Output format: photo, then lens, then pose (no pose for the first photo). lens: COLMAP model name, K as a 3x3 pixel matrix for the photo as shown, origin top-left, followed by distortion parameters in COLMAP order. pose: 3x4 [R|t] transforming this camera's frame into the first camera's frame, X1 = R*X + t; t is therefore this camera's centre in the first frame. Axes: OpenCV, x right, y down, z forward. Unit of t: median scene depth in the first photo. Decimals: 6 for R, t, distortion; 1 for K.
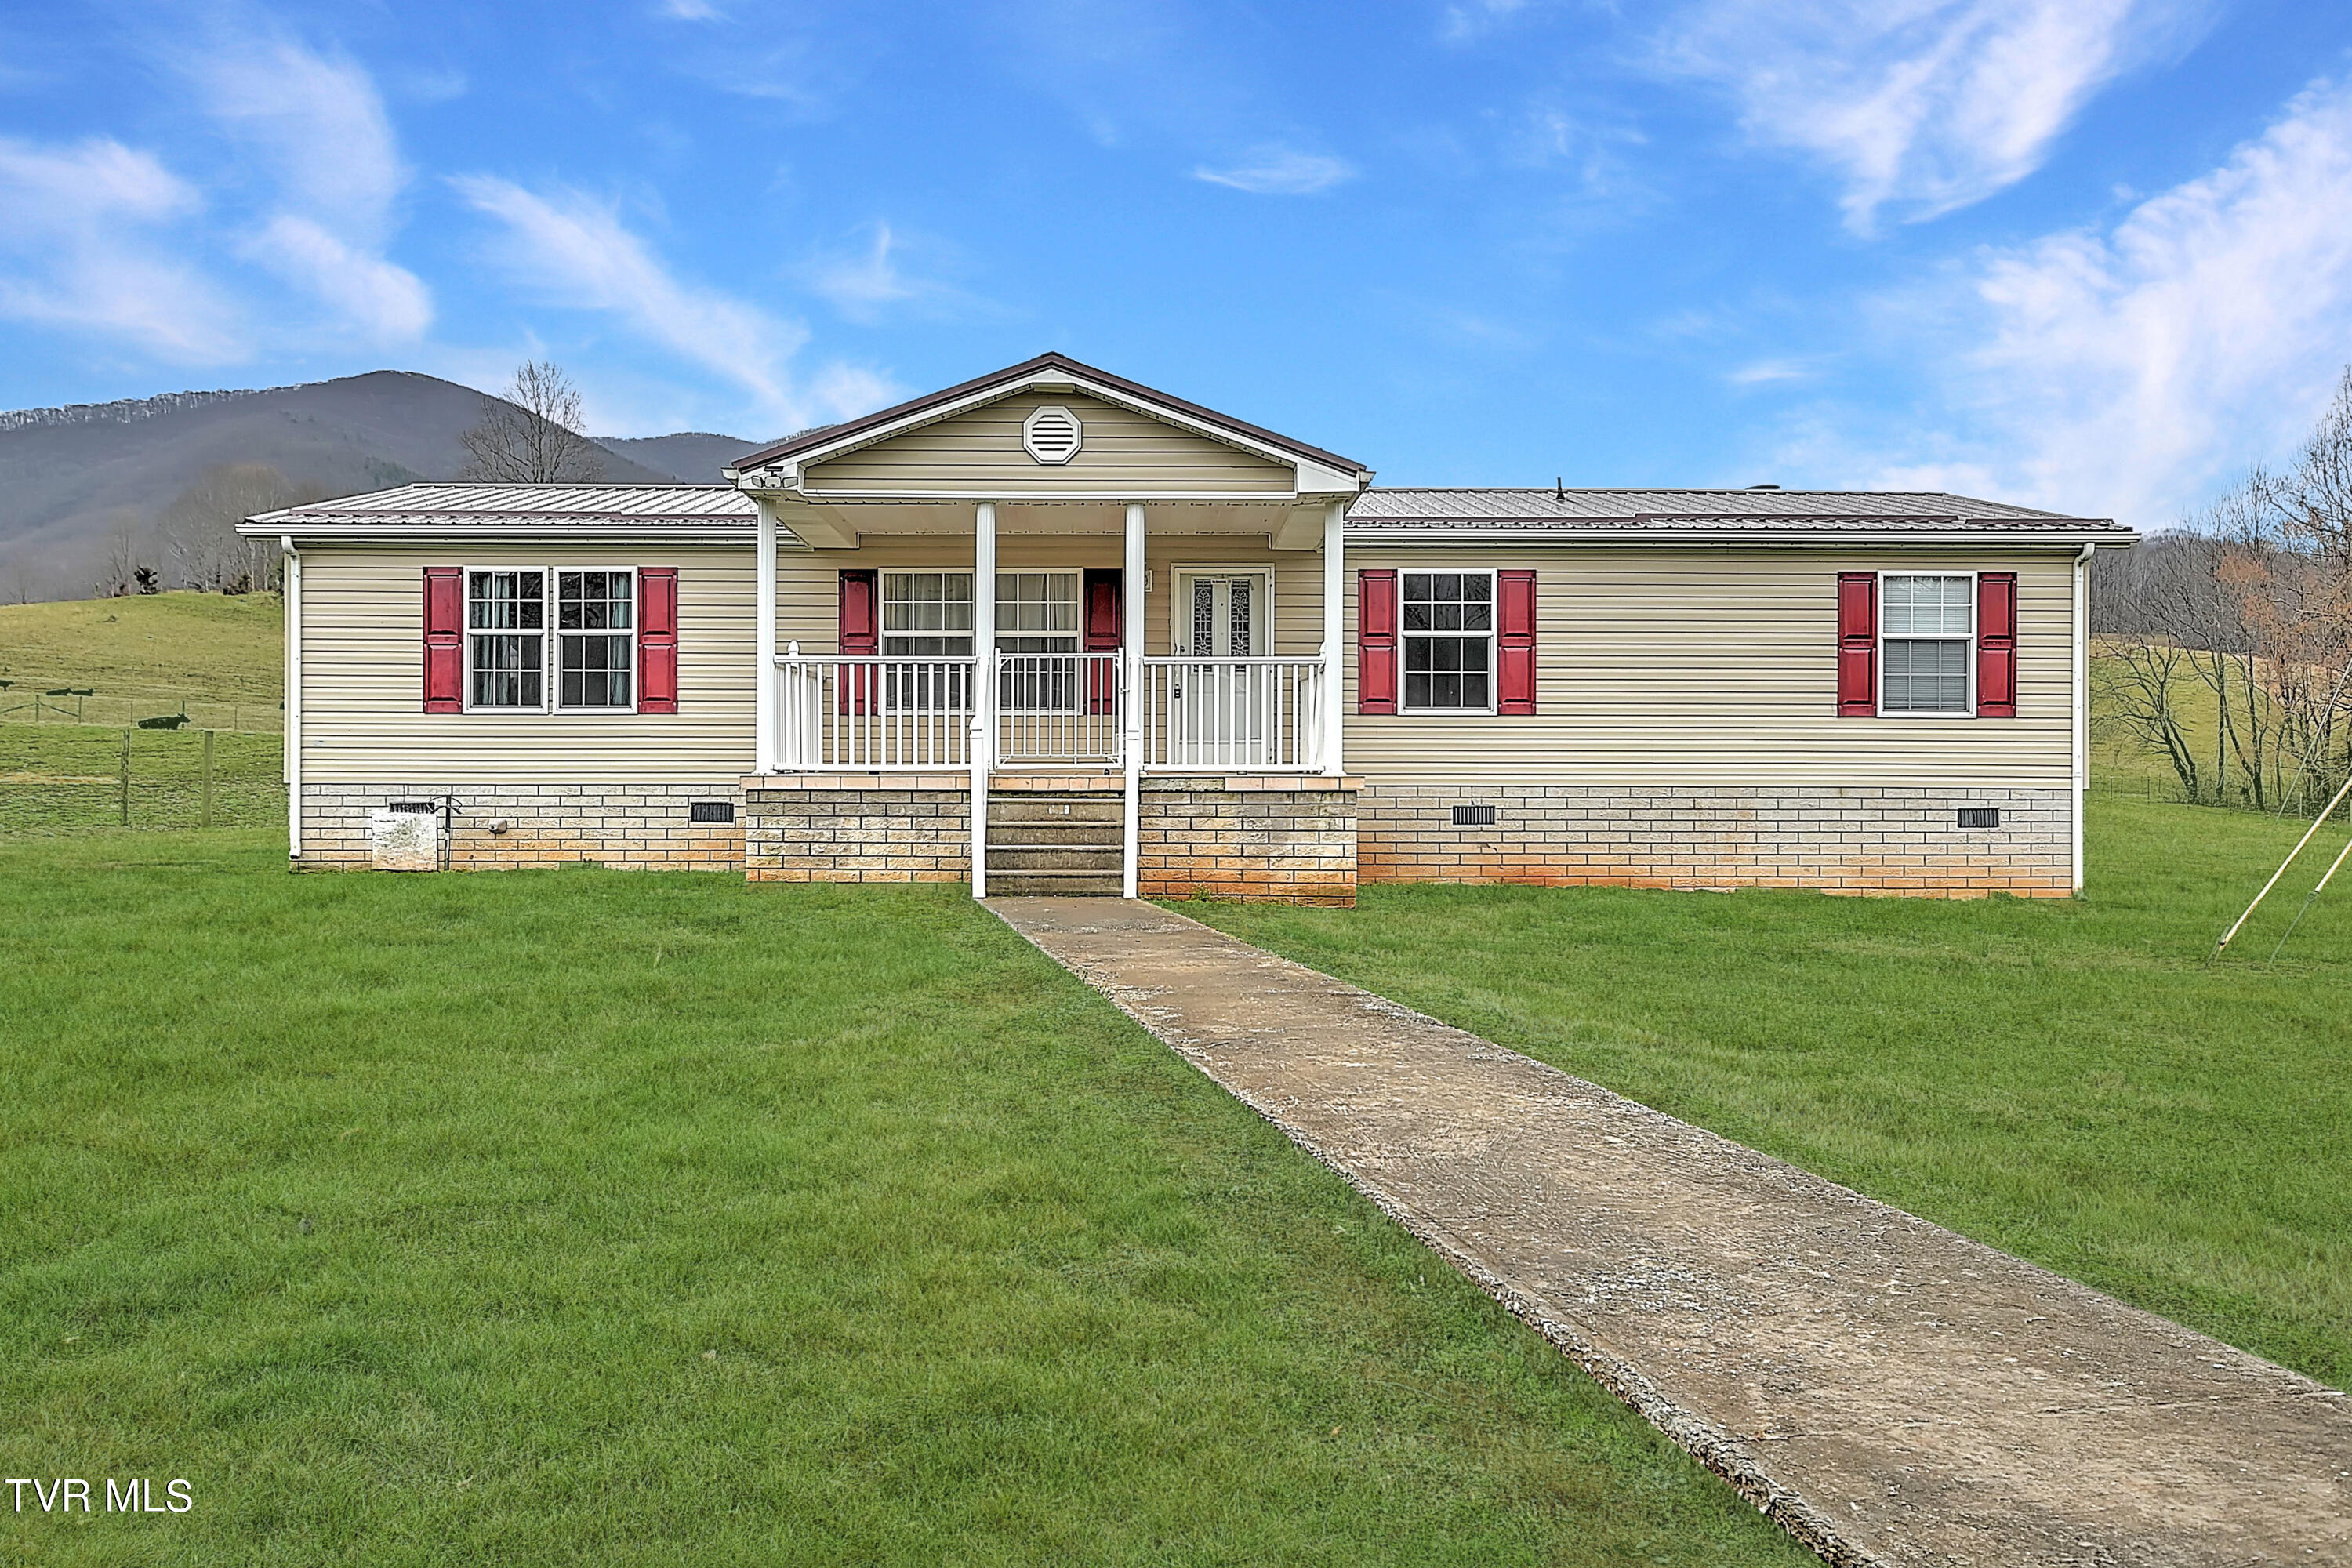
lens RADIAL K [[1932.3, 0, 1168.7], [0, 1932.3, 784.2], [0, 0, 1]] dist [0.029963, -0.000347]
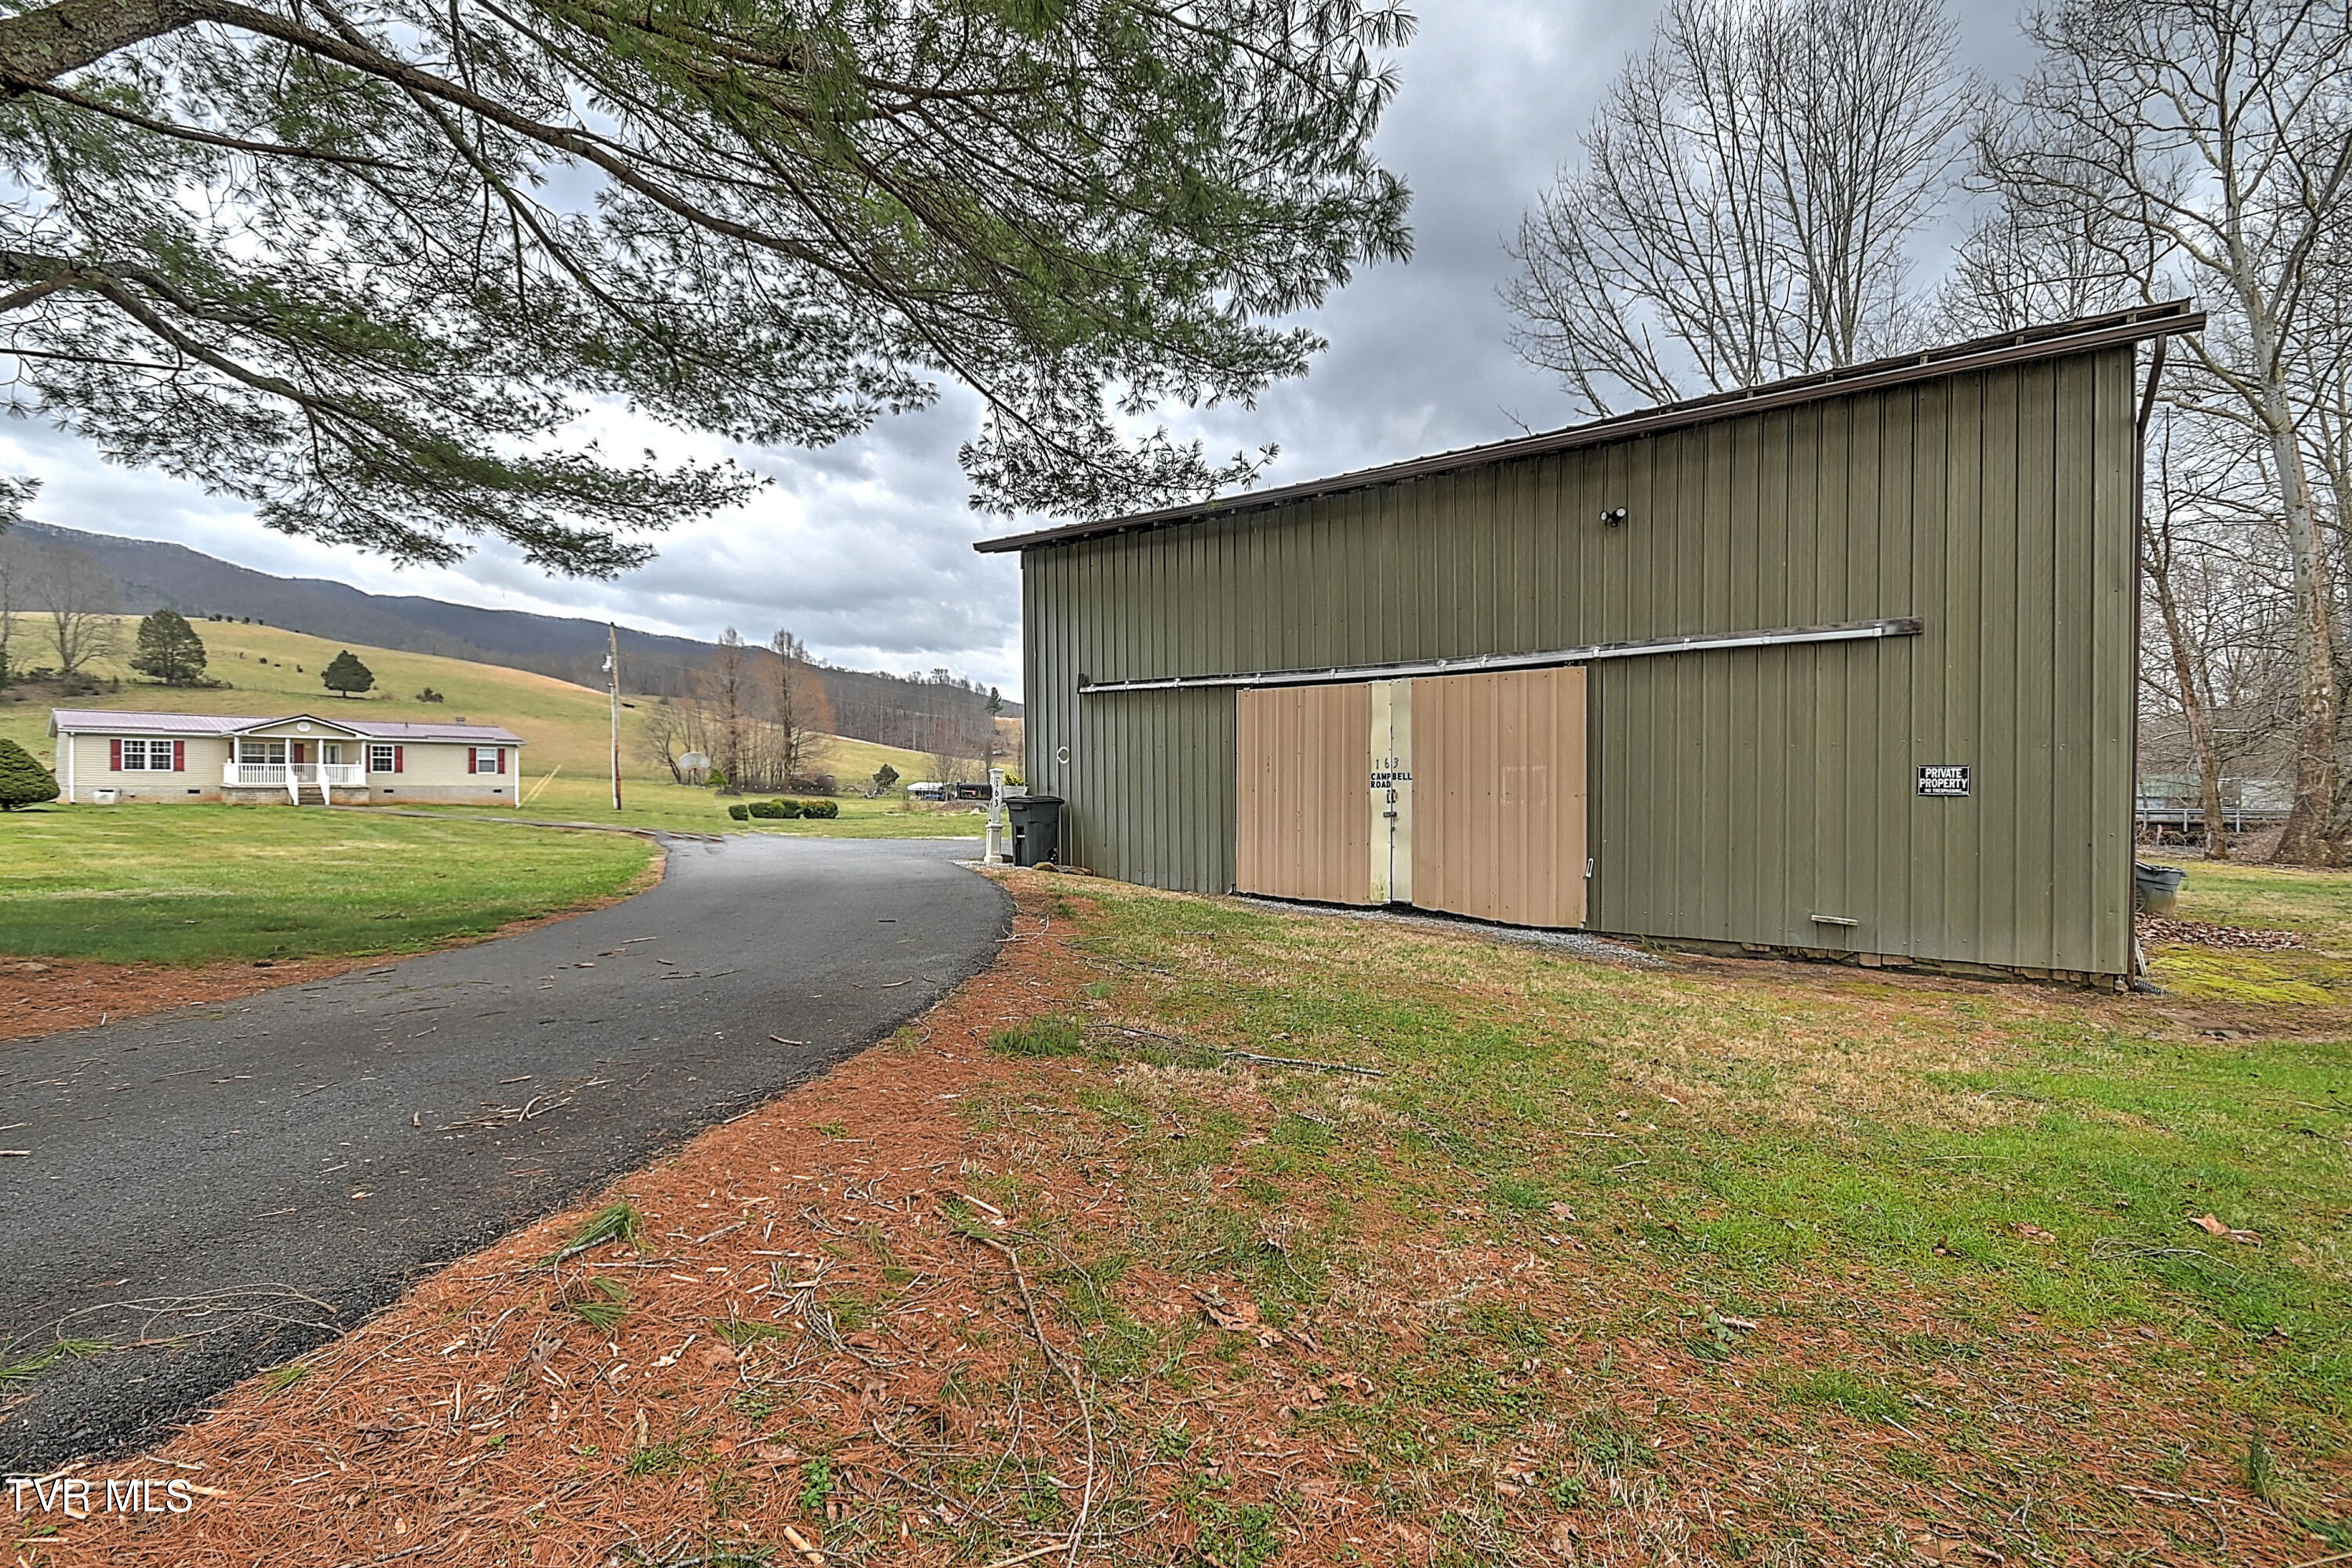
lens RADIAL K [[1045.3, 0, 1185.2], [0, 1045.3, 785.0], [0, 0, 1]] dist [0.015027, -0.008332]
pose [[0.658122, 0.000514, 0.752912, -0.585021], [-0.009610, 0.999924, 0.007718, -0.045923], [-0.752850, -0.012314, 0.658076, -2.589465]]
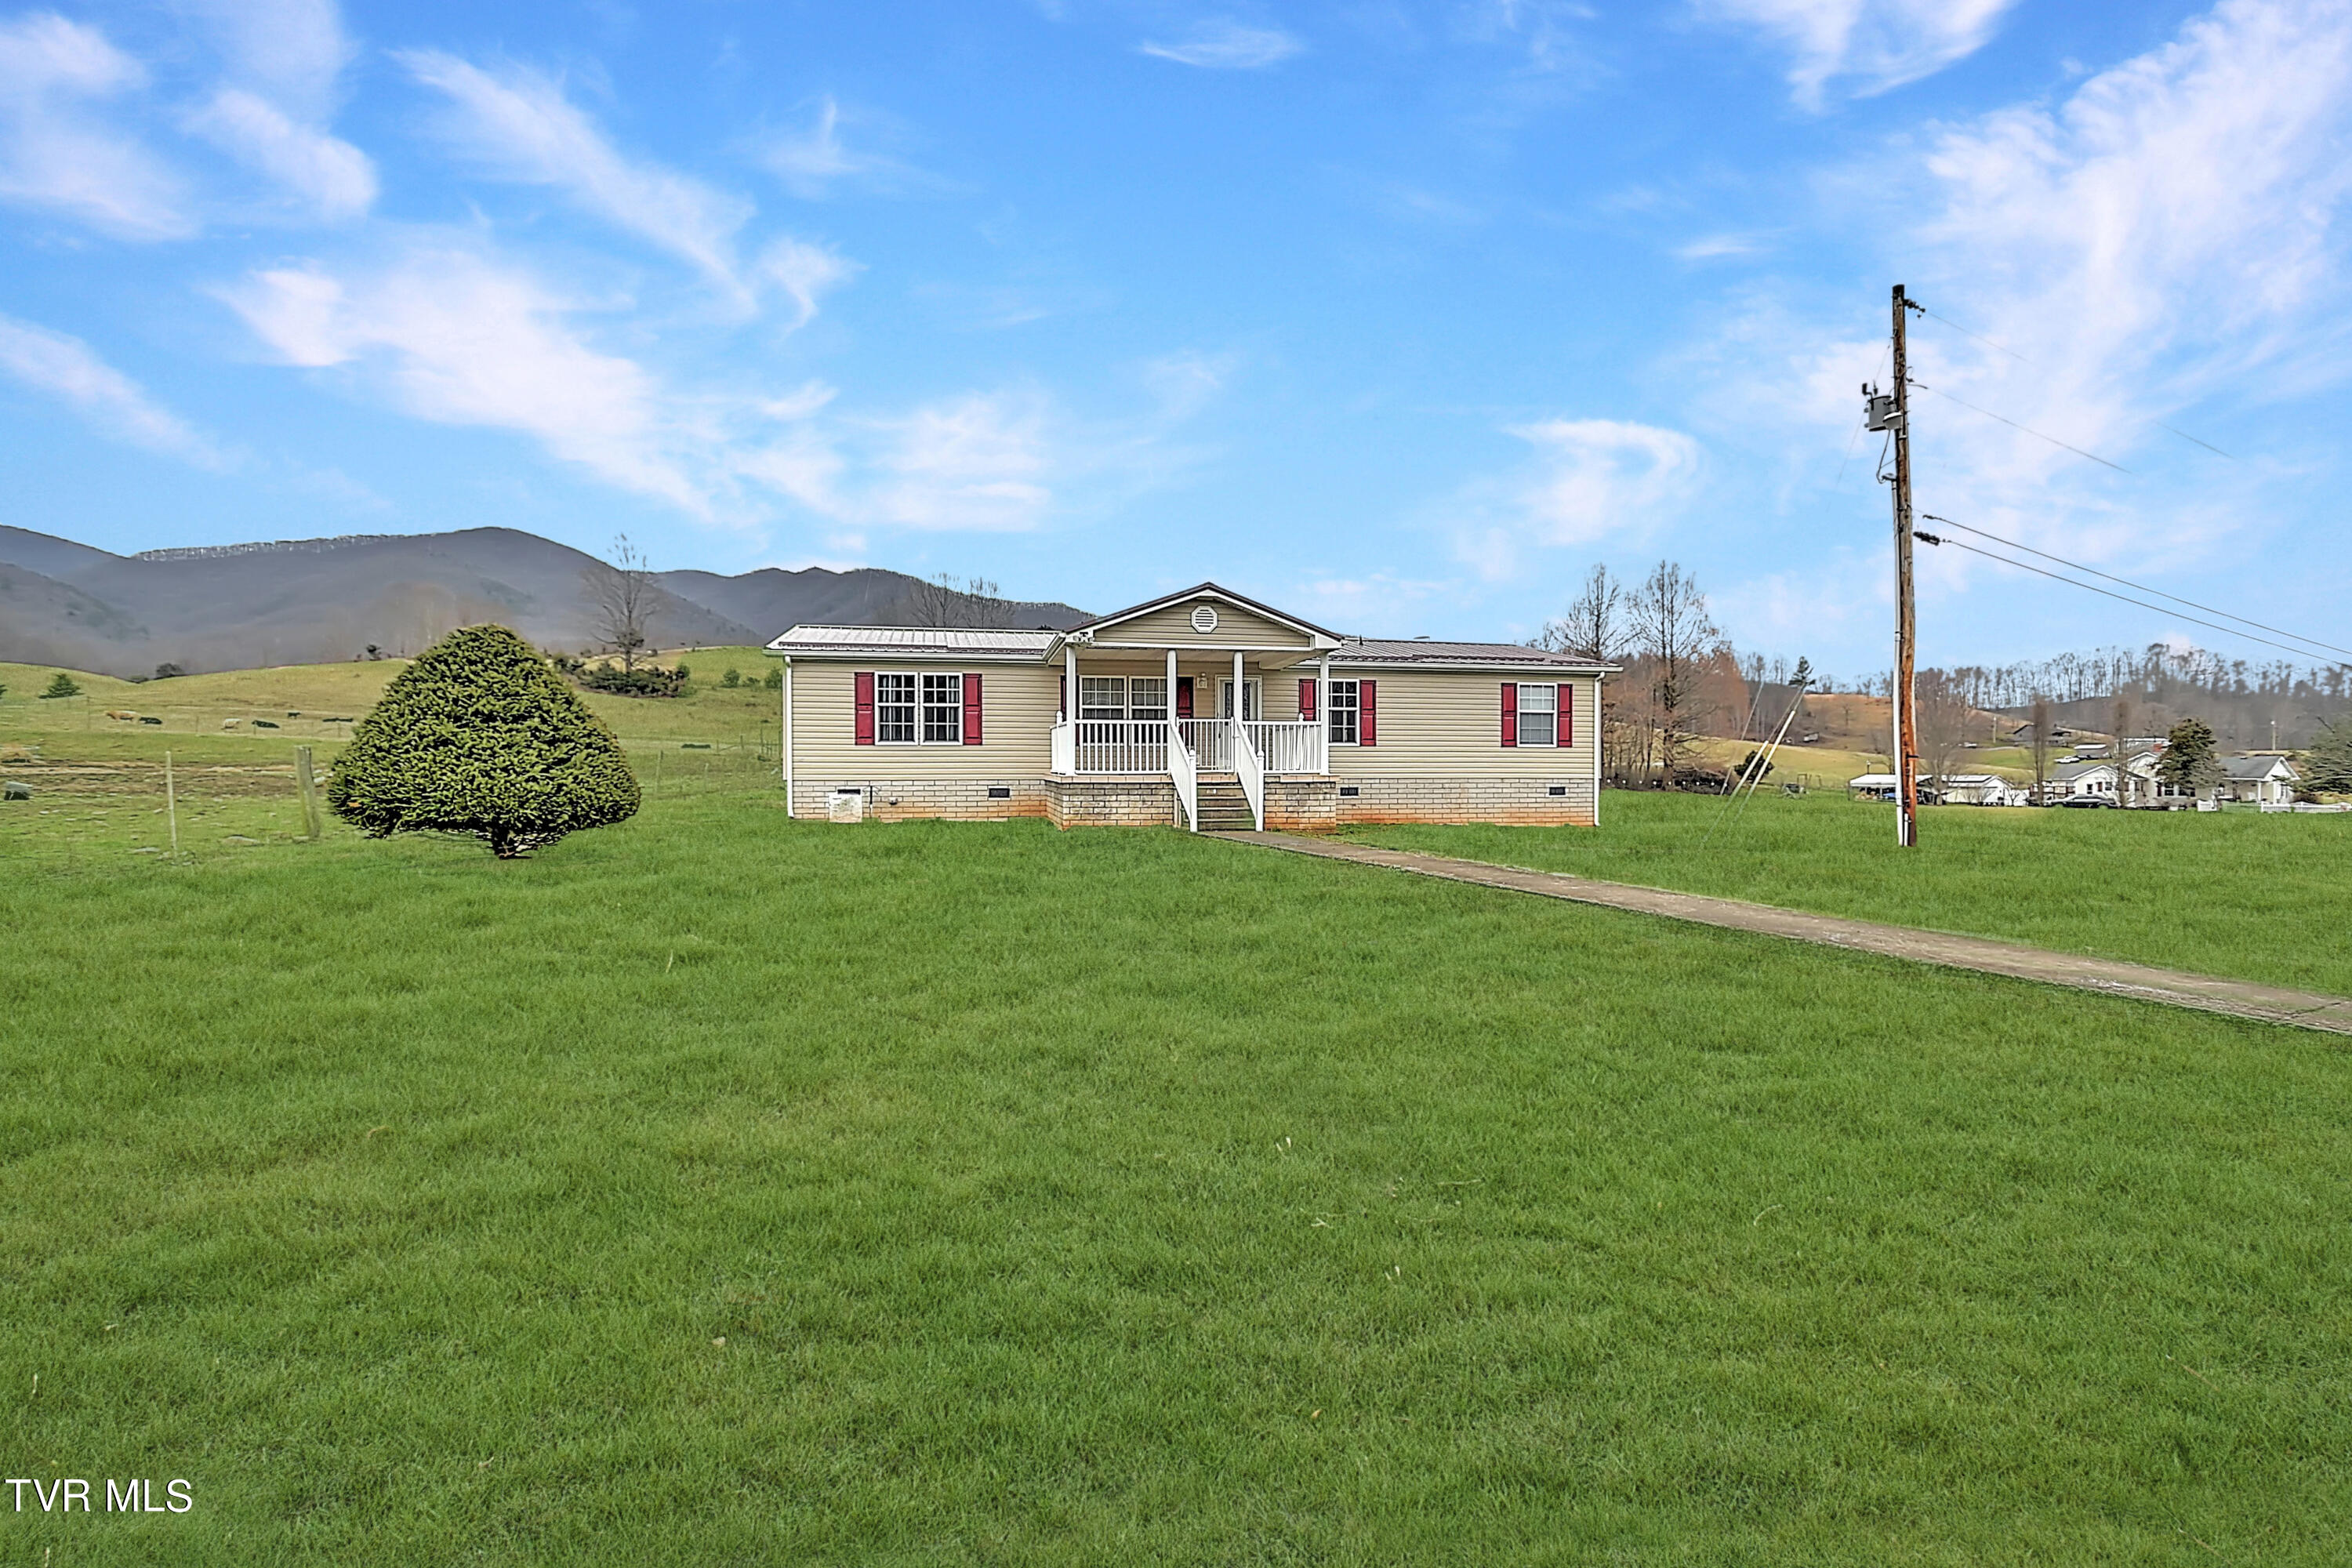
lens RADIAL K [[1045.3, 0, 1169.4], [0, 1045.3, 785.0], [0, 0, 1]] dist [0.015027, -0.008332]
pose [[0.981737, -0.006200, 0.190140, -0.269978], [0.003714, 0.999903, 0.013428, -0.008361], [-0.190205, -0.012476, 0.981665, -0.125247]]
